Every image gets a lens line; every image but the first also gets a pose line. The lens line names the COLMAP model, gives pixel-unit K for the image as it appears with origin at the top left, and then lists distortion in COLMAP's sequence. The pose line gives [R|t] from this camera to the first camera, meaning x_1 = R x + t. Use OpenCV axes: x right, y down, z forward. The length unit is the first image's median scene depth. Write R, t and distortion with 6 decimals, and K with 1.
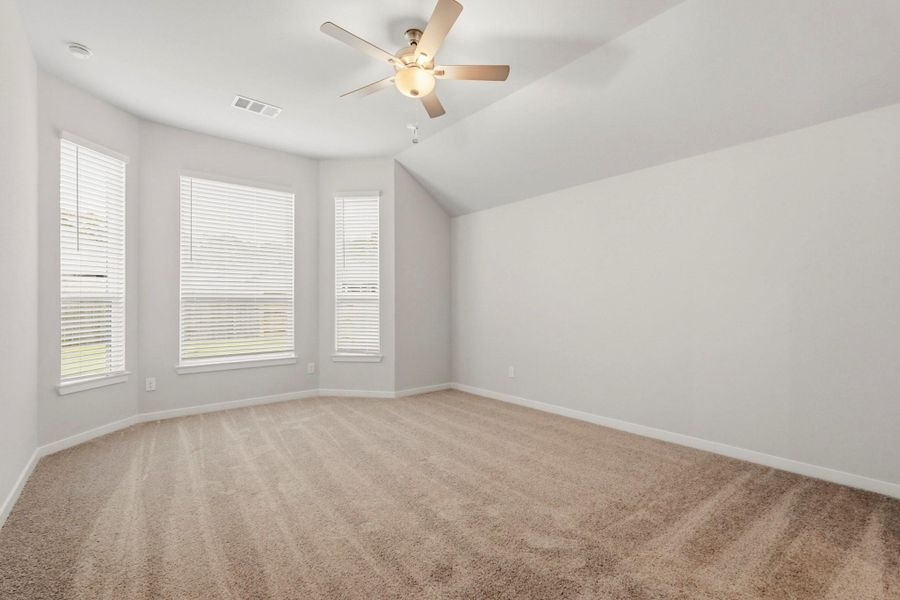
lens RADIAL K [[402.6, 0, 450.0], [0, 402.6, 300.0], [0, 0, 1]] dist [-0.008444, 0.000054]
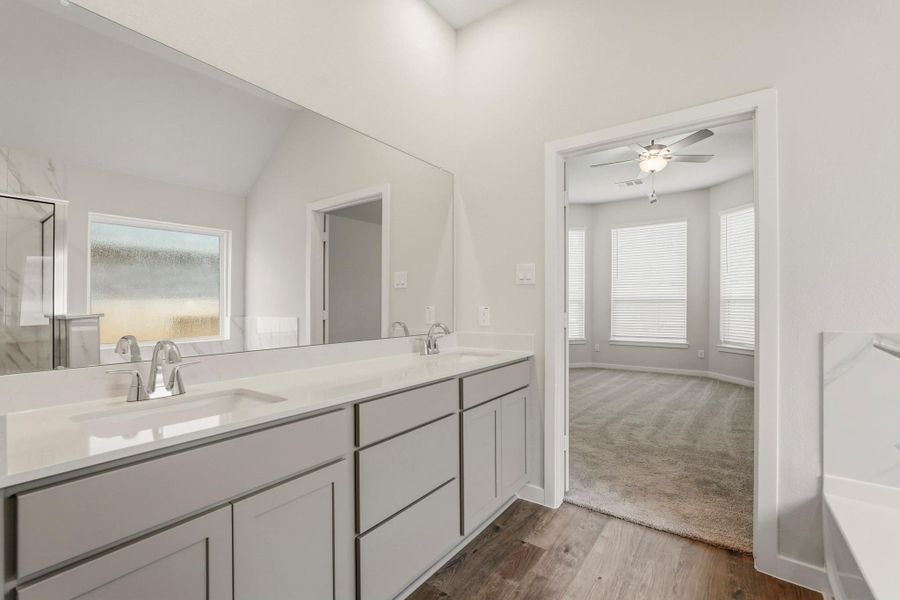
lens RADIAL K [[402.6, 0, 450.0], [0, 402.6, 300.0], [0, 0, 1]] dist [-0.008444, 0.000054]
pose [[0.265304, -0.008294, -0.964129, 0.693993], [0.010328, 0.999930, -0.005760, -0.003033], [0.964110, -0.008429, 0.265371, -0.112420]]
